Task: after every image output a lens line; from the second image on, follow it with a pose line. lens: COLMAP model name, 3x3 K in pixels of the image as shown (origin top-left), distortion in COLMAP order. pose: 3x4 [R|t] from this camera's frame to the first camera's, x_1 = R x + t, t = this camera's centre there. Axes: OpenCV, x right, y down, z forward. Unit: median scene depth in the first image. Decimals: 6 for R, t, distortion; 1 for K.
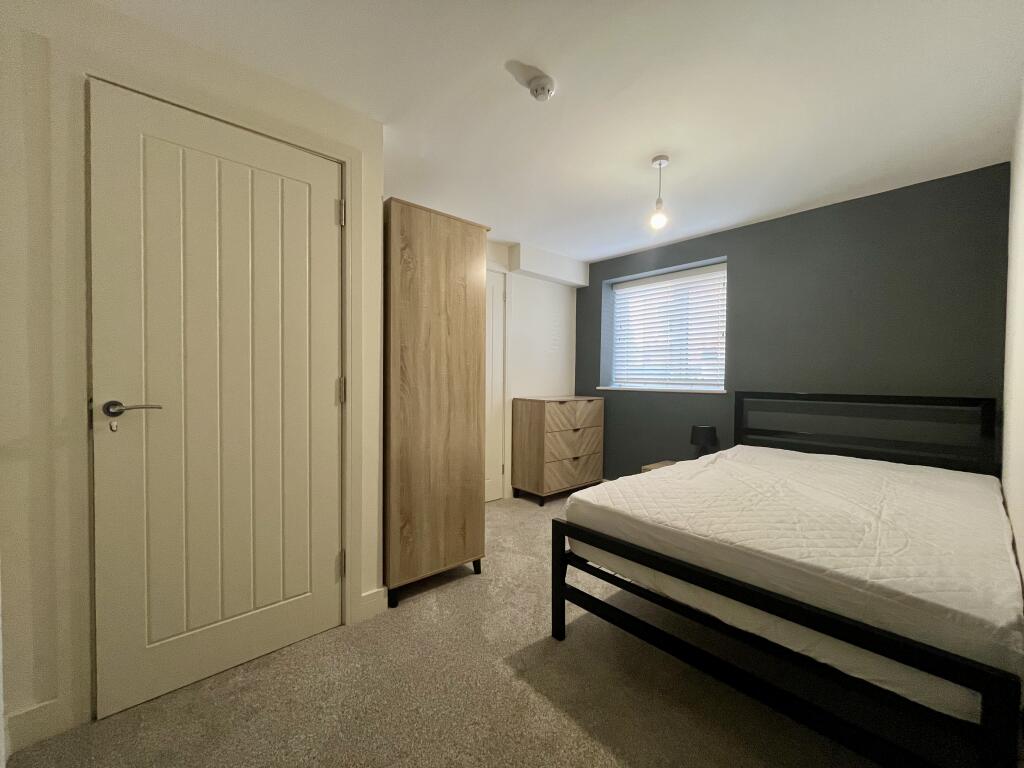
lens RADIAL K [[420.4, 0, 508.9], [0, 420.4, 384.6], [0, 0, 1]] dist [-0.001284, -0.000029]
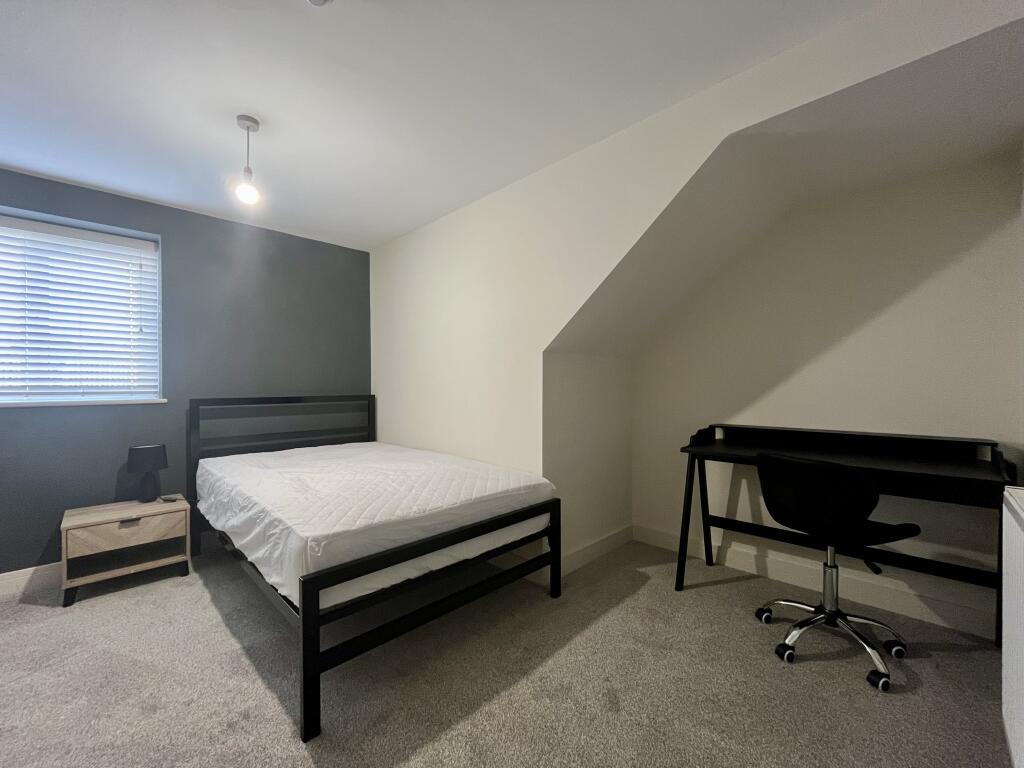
lens RADIAL K [[420.4, 0, 508.9], [0, 420.4, 384.6], [0, 0, 1]] dist [-0.001284, -0.000029]
pose [[-0.052222, -0.010823, 0.998577, -0.500147], [0.023809, 0.999644, 0.012079, -0.012017], [-0.998352, 0.024406, -0.051946, 0.534204]]
